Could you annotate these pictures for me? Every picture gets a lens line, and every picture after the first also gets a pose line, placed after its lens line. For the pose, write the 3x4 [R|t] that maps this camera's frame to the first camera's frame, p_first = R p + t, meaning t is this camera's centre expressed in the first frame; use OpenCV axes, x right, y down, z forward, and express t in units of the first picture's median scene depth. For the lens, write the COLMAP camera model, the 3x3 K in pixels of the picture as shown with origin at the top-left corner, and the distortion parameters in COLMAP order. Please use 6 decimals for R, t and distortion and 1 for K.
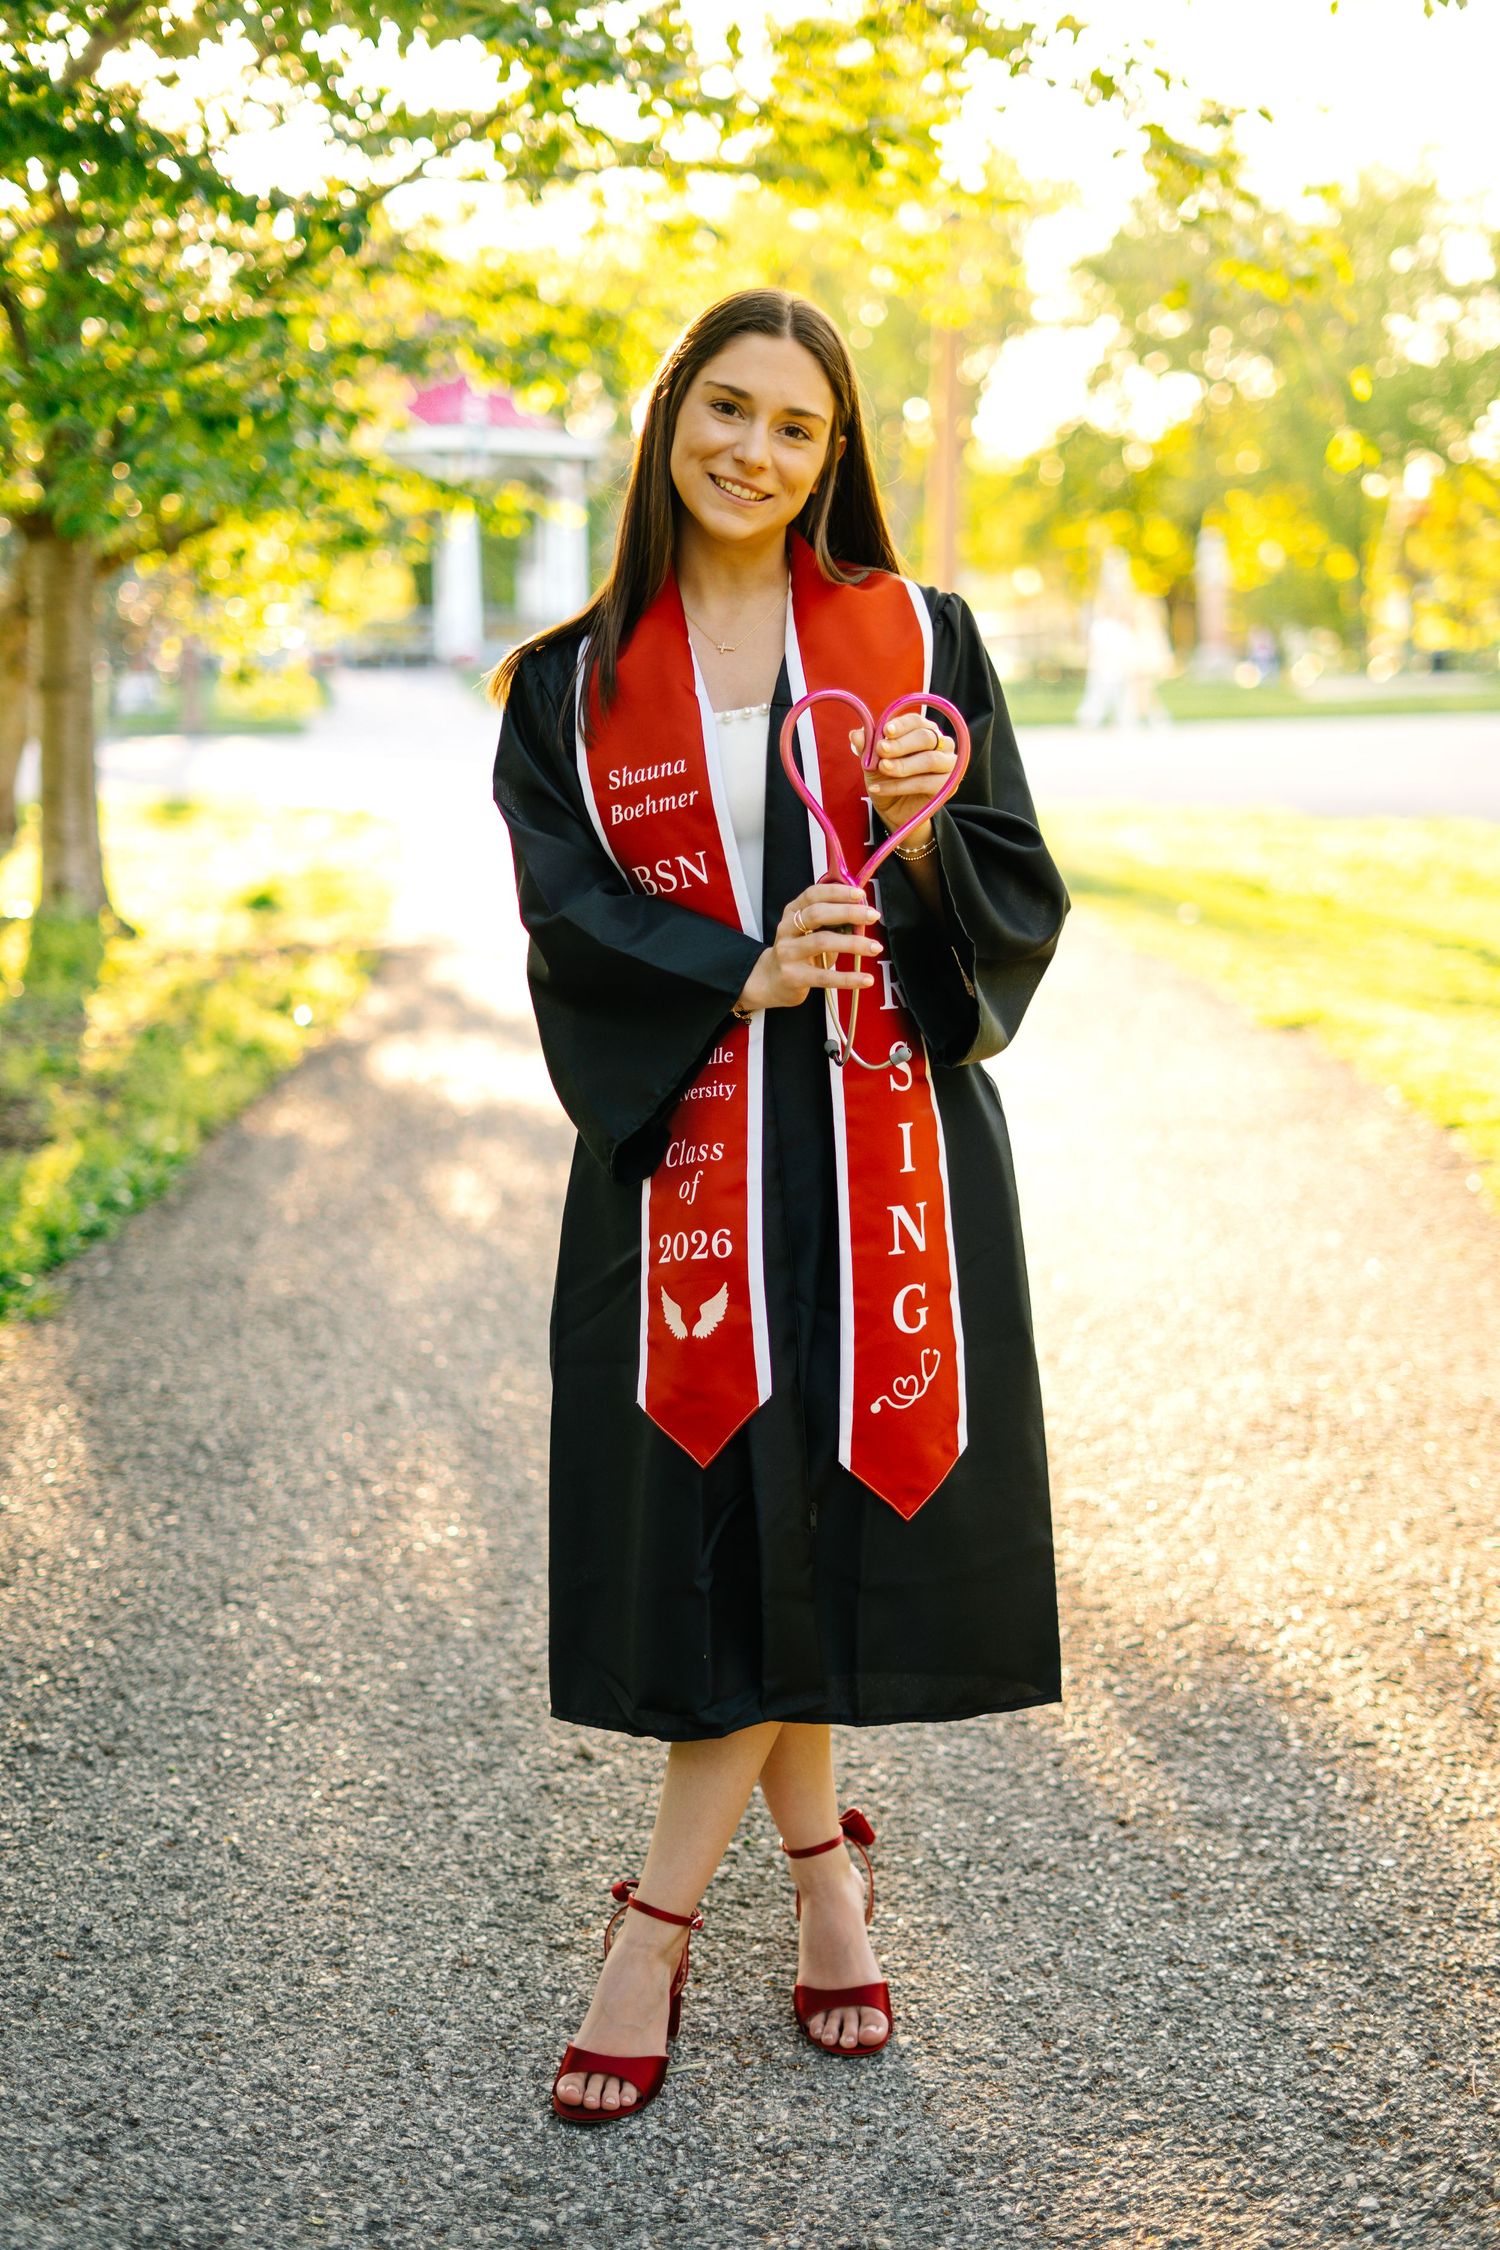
lens RADIAL K [[3695.3, 0, 747.8], [0, 3695.3, 1125.2], [0, 0, 1]] dist [-0.027847, 0.047162]
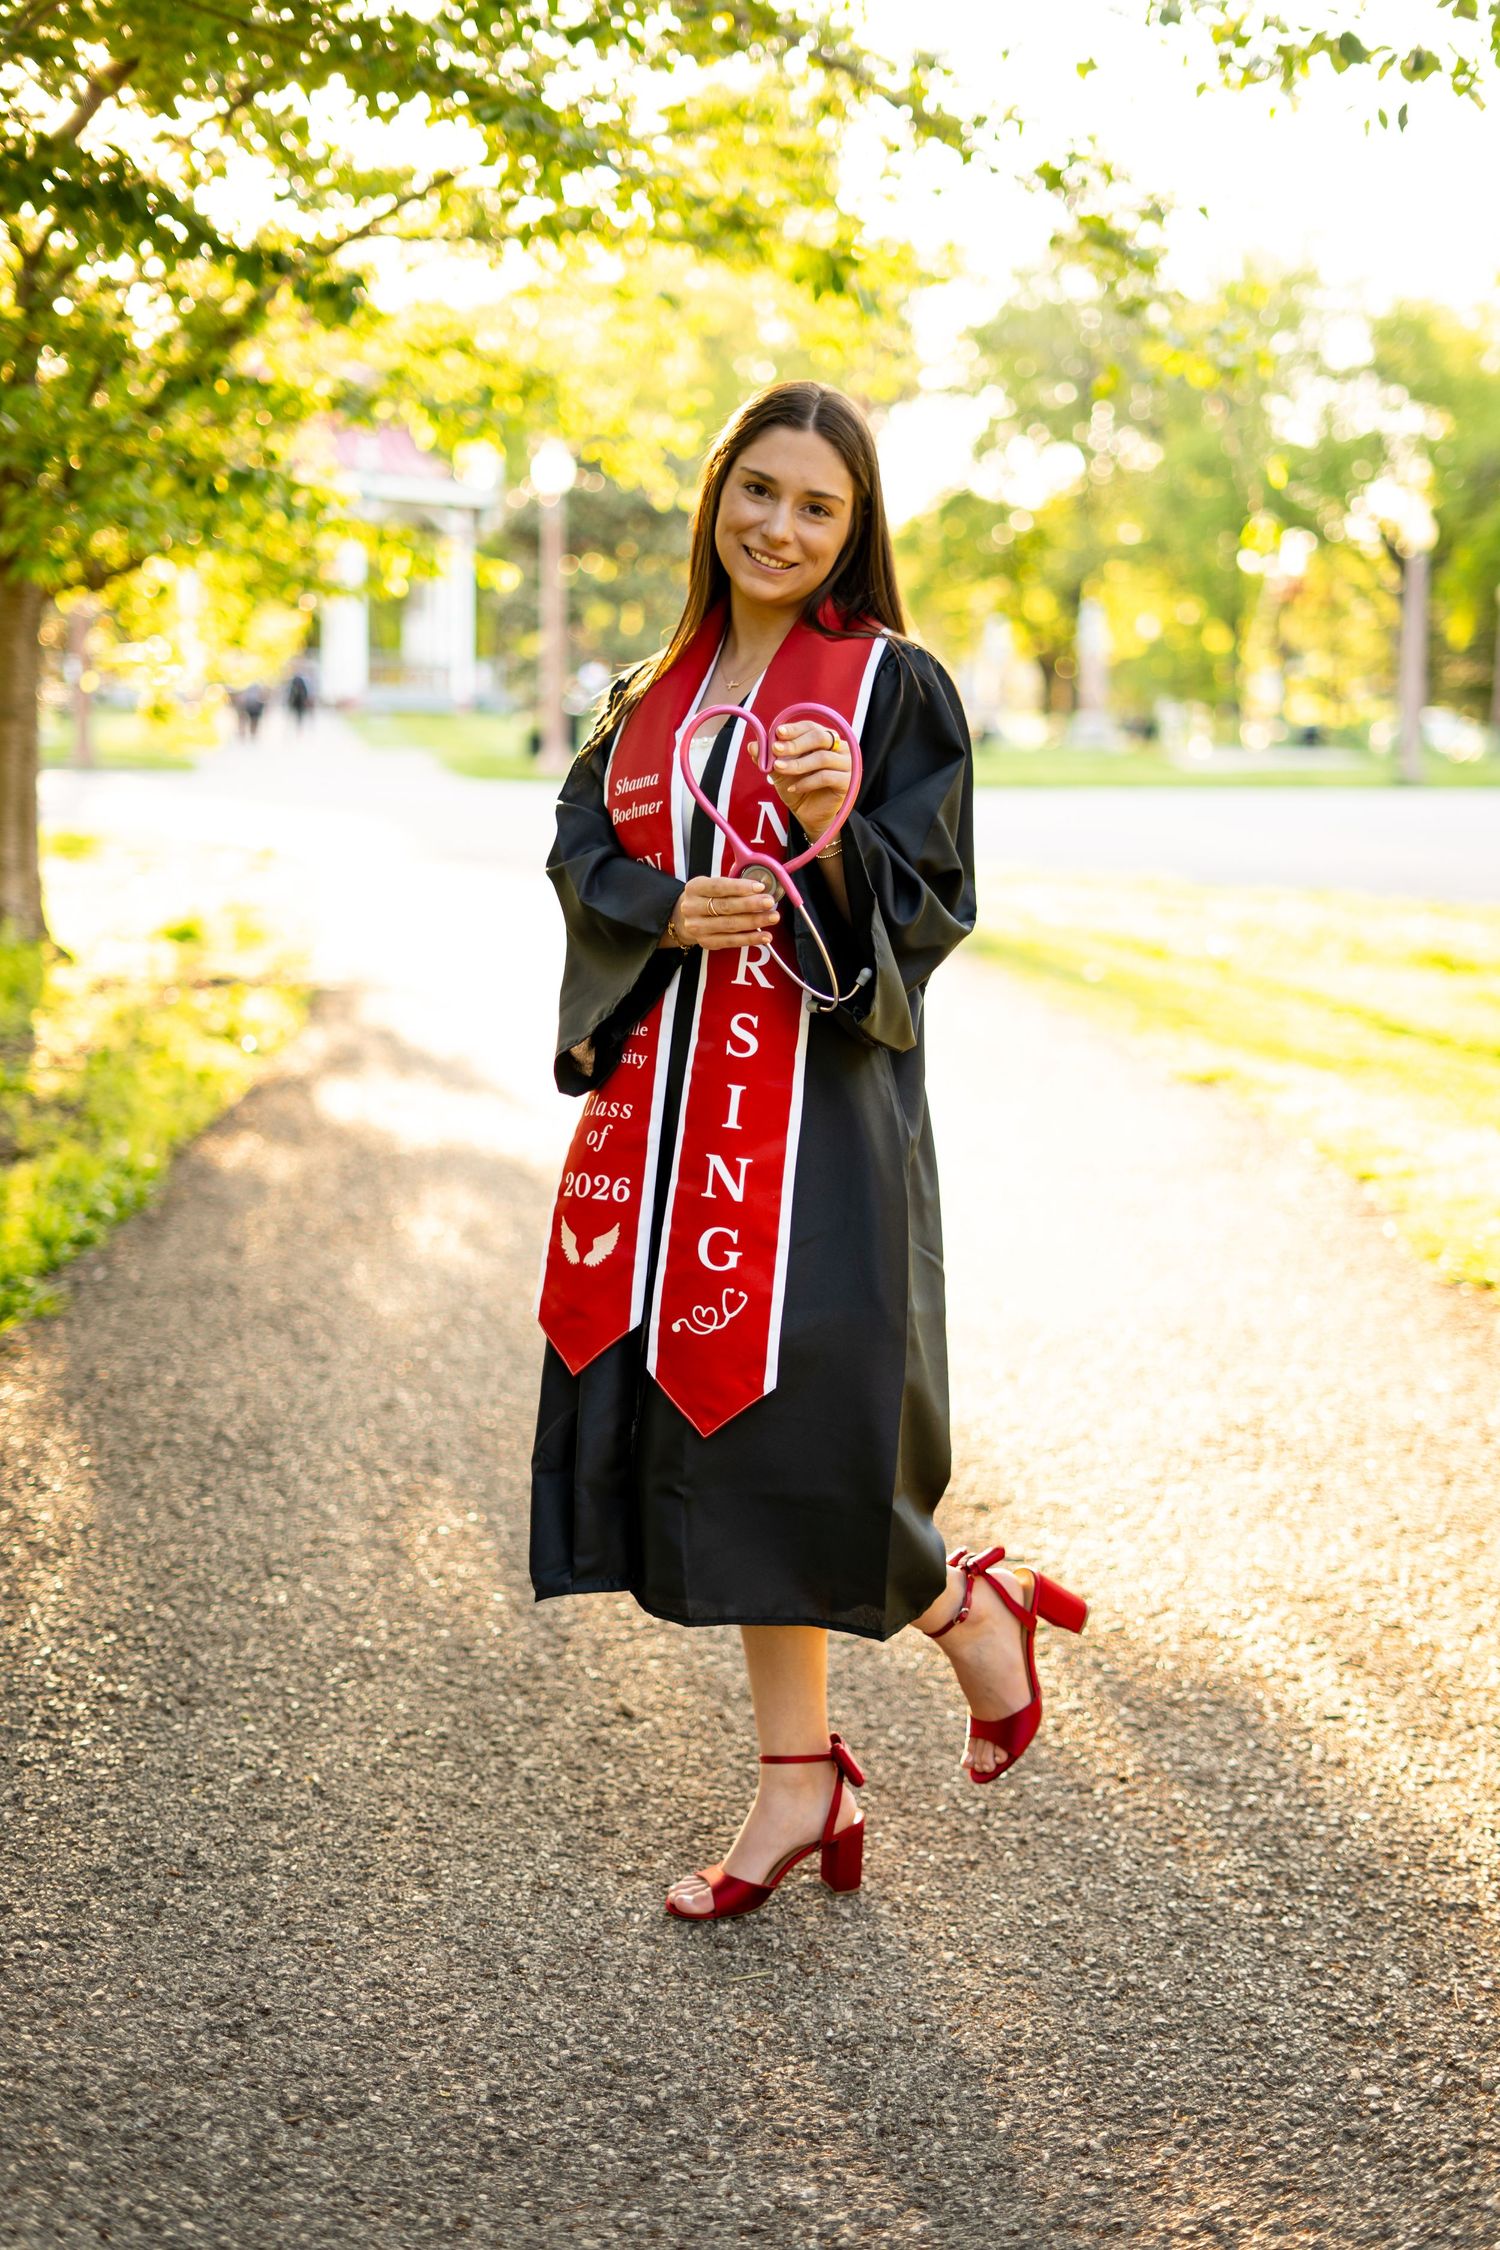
lens RADIAL K [[3695.3, 0, 747.8], [0, 3695.3, 1125.2], [0, 0, 1]] dist [-0.027847, 0.047162]
pose [[0.998693, 0.028934, 0.042134, -0.061873], [-0.028335, 0.999490, -0.014760, 0.011885], [-0.042540, 0.013547, 0.999003, -0.103178]]
